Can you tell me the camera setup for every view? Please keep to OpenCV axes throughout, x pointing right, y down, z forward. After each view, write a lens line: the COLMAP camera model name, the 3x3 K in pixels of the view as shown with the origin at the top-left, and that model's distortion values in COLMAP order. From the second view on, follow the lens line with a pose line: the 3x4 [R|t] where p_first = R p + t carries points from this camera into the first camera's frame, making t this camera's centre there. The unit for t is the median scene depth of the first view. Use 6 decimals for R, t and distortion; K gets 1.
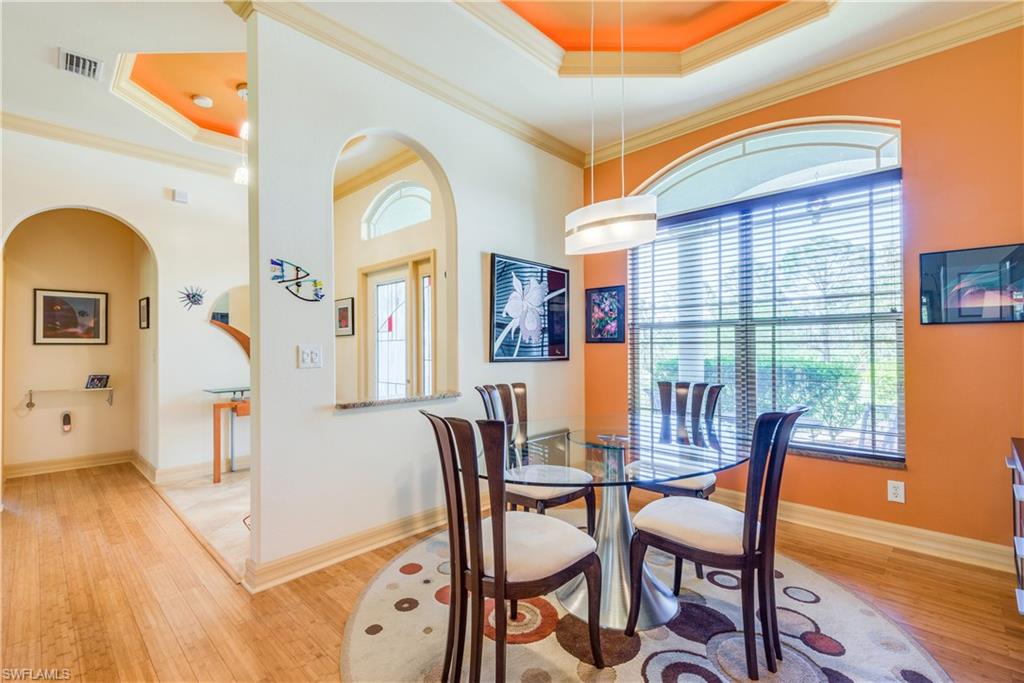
lens RADIAL K [[458.6, 0, 503.1], [0, 458.6, 344.2], [0, 0, 1]] dist [0.014104, -0.007830]
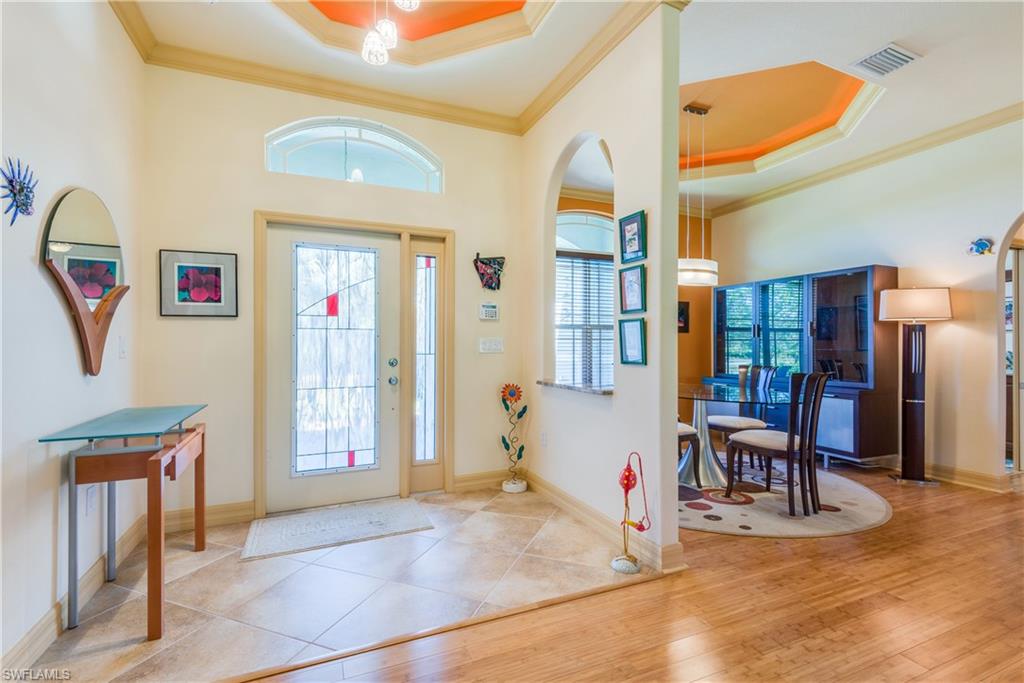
lens RADIAL K [[458.6, 0, 517.7], [0, 458.6, 342.5], [0, 0, 1]] dist [0.014104, -0.007830]
pose [[0.381539, 0.009602, 0.924303, -1.119221], [-0.014060, 0.999891, -0.004584, 0.019150], [-0.924246, -0.011247, 0.381632, 0.639561]]
